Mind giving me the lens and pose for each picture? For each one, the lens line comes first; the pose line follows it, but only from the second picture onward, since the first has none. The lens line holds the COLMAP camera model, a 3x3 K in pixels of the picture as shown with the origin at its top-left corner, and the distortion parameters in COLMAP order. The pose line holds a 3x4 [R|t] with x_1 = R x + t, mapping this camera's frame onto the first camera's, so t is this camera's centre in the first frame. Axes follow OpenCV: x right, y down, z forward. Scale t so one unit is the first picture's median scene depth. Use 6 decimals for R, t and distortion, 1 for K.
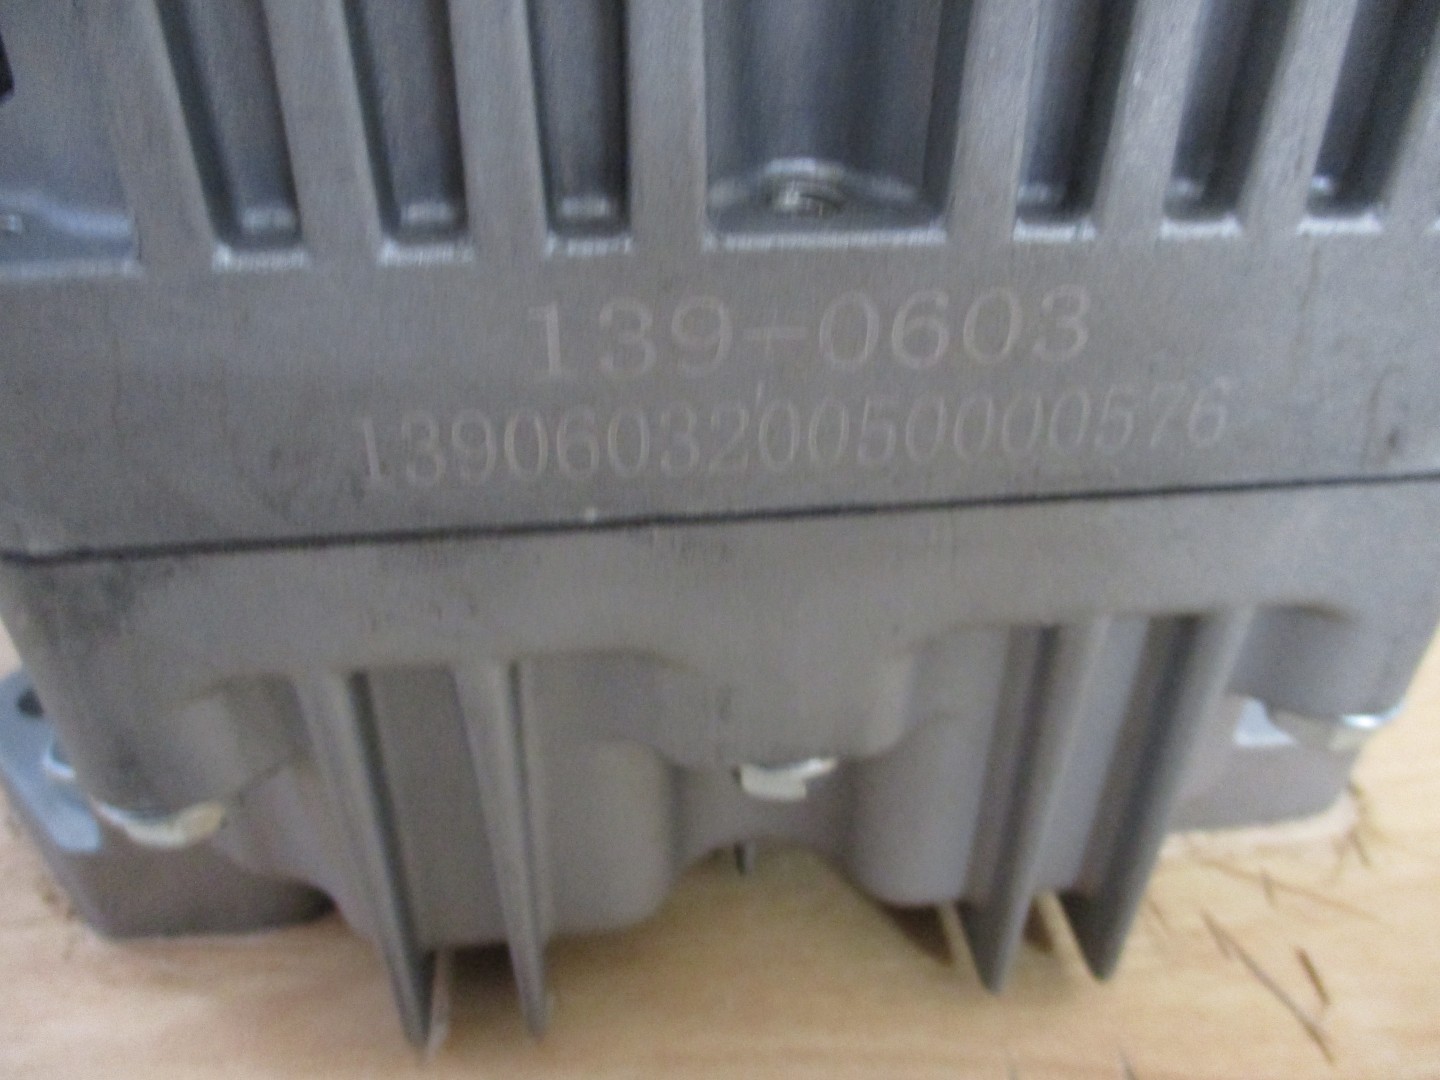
lens RADIAL K [[1191.6, 0, 720.0], [0, 1191.6, 540.0], [0, 0, 1]] dist [-0.013793, -0.022872]
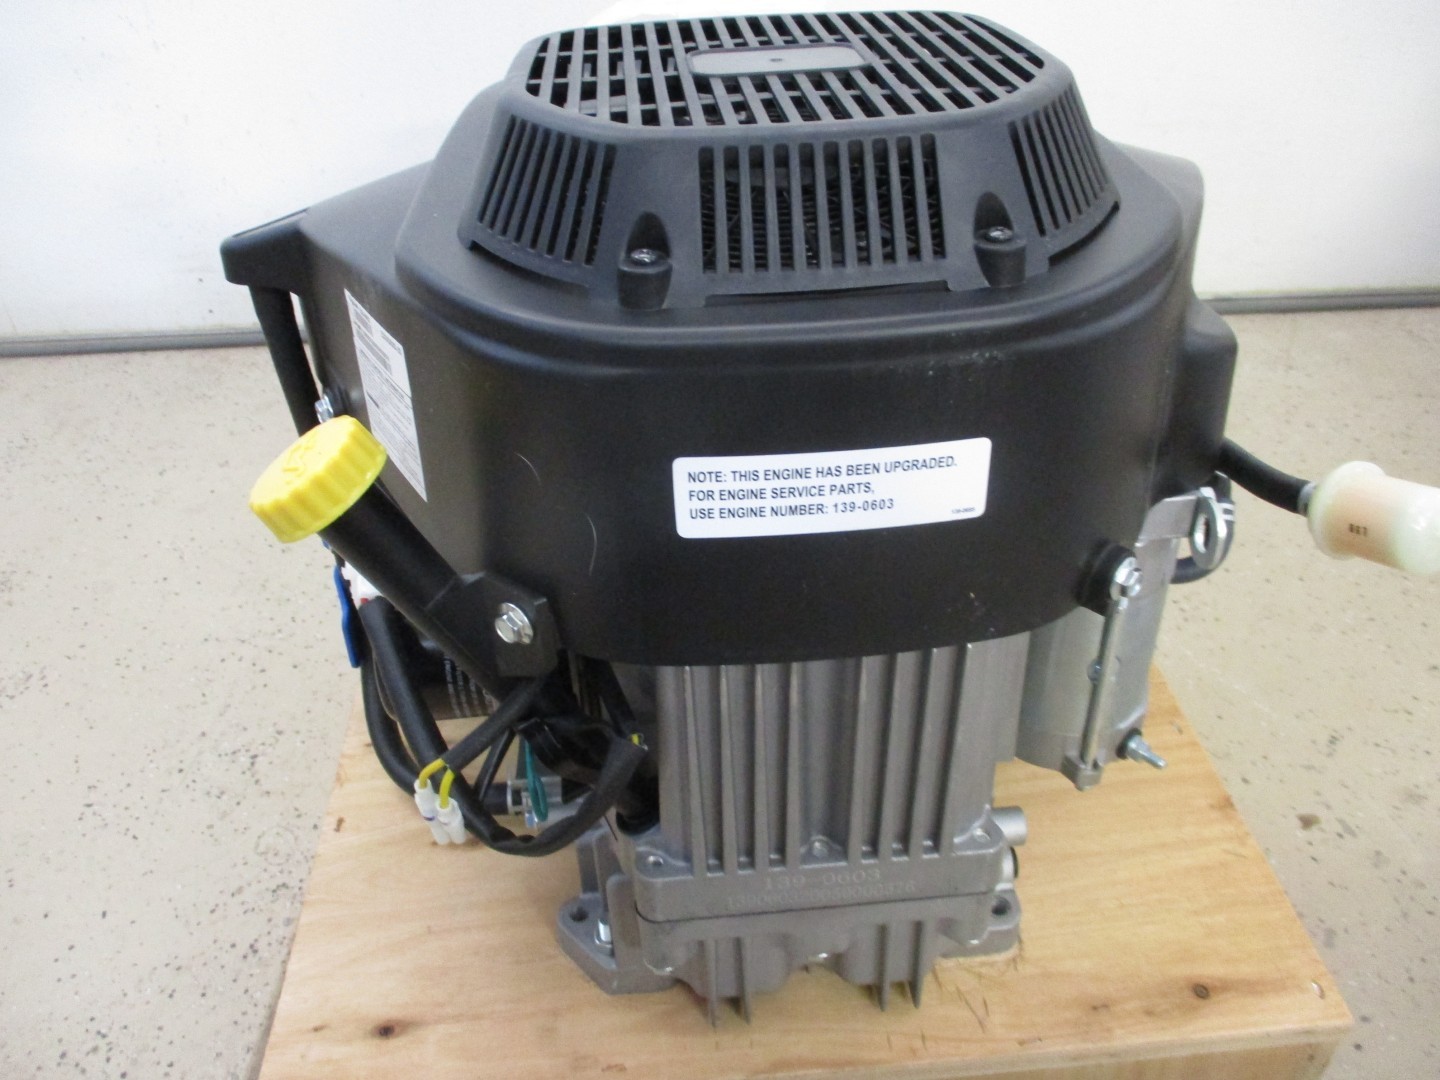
lens RADIAL K [[1191.6, 0, 720.0], [0, 1191.6, 540.0], [0, 0, 1]] dist [-0.013793, -0.022872]
pose [[0.999010, -0.012288, -0.042752, -0.078340], [0.012171, 0.999921, -0.003000, -1.079488], [0.042785, 0.002477, 0.999081, -2.709017]]
